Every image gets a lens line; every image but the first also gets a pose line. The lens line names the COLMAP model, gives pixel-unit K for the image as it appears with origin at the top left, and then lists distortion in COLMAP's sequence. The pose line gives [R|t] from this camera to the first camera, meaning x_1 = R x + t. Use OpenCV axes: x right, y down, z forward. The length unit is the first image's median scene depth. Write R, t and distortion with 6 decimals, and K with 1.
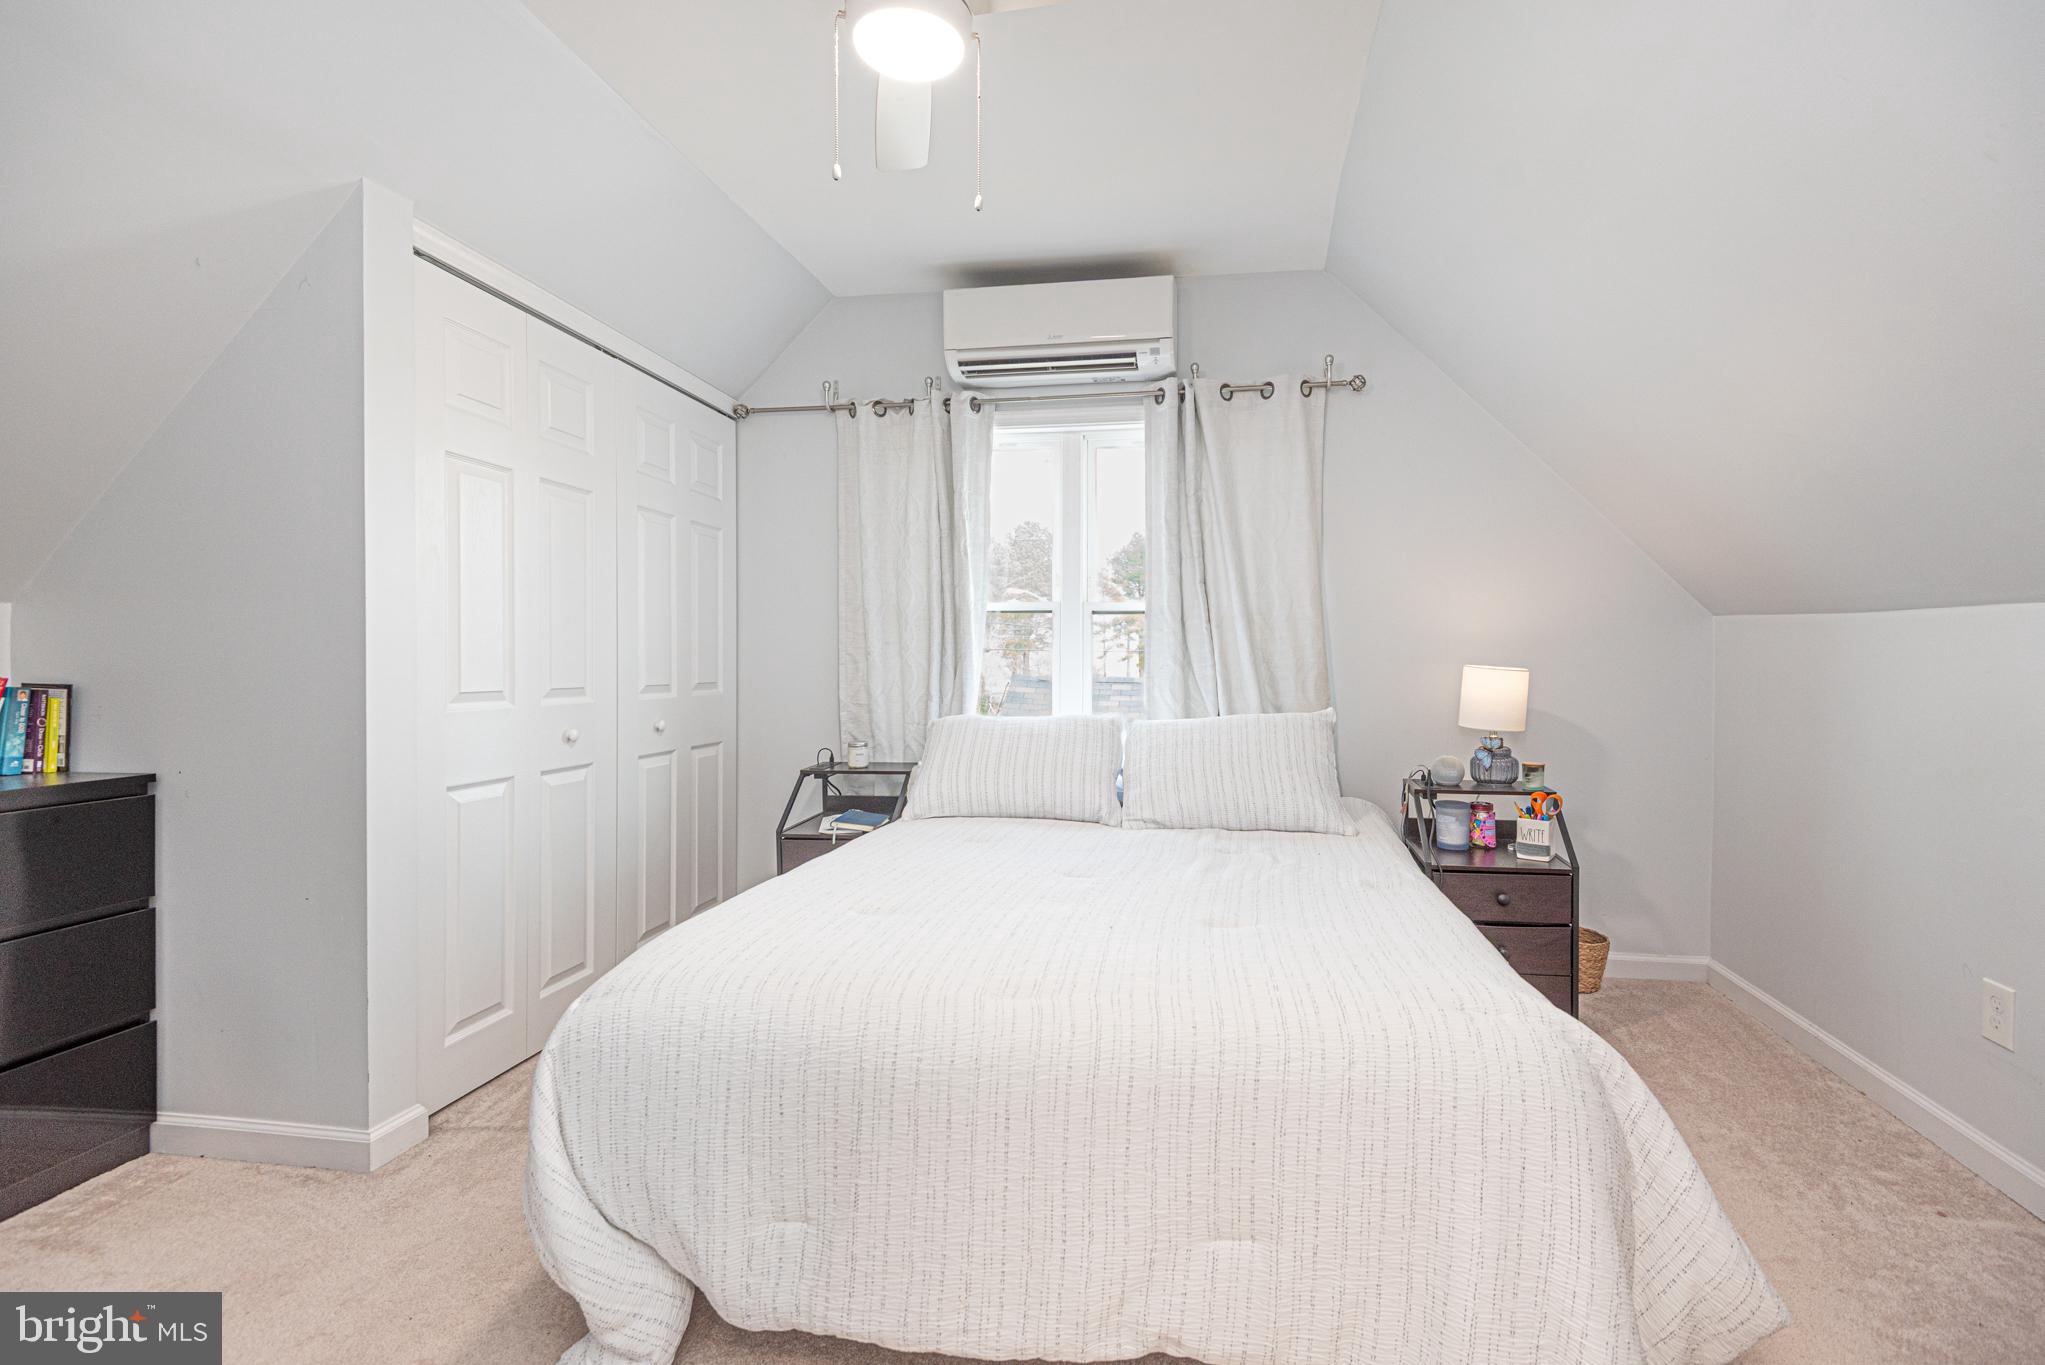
lens RADIAL K [[929.0, 0, 1028.2], [0, 929.0, 674.2], [0, 0, 1]] dist [0.024672, -0.012042]
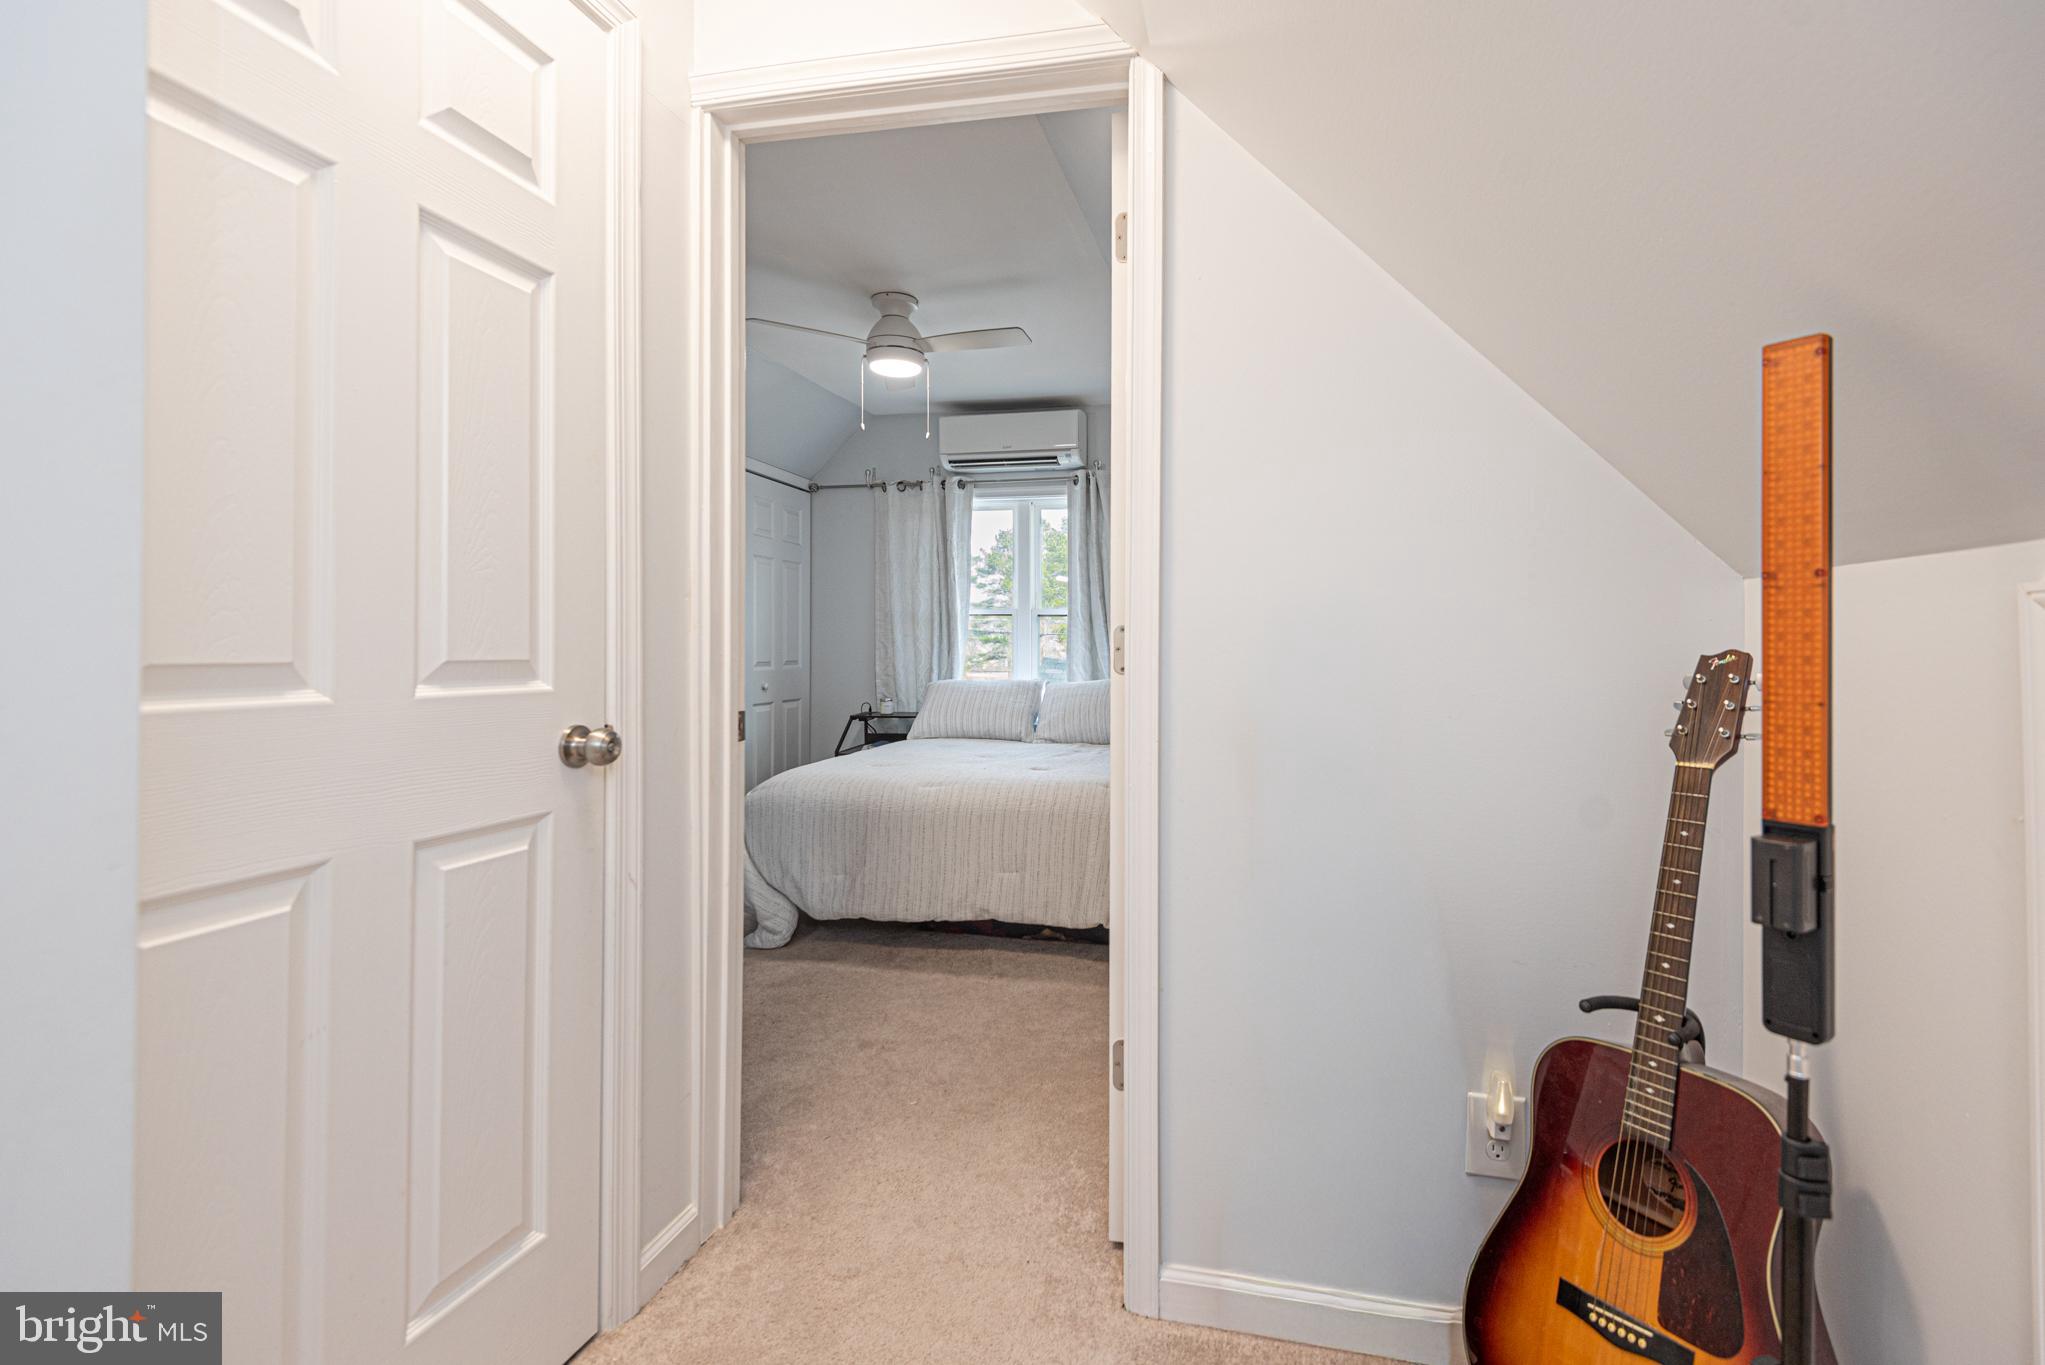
lens RADIAL K [[929.0, 0, 1062.5], [0, 929.0, 640.7], [0, 0, 1]] dist [0.024672, -0.012042]
pose [[0.999619, -0.002034, -0.027510, 0.158832], [0.001500, 0.999811, -0.019390, 0.006122], [0.027544, 0.019341, 0.999433, -0.570207]]
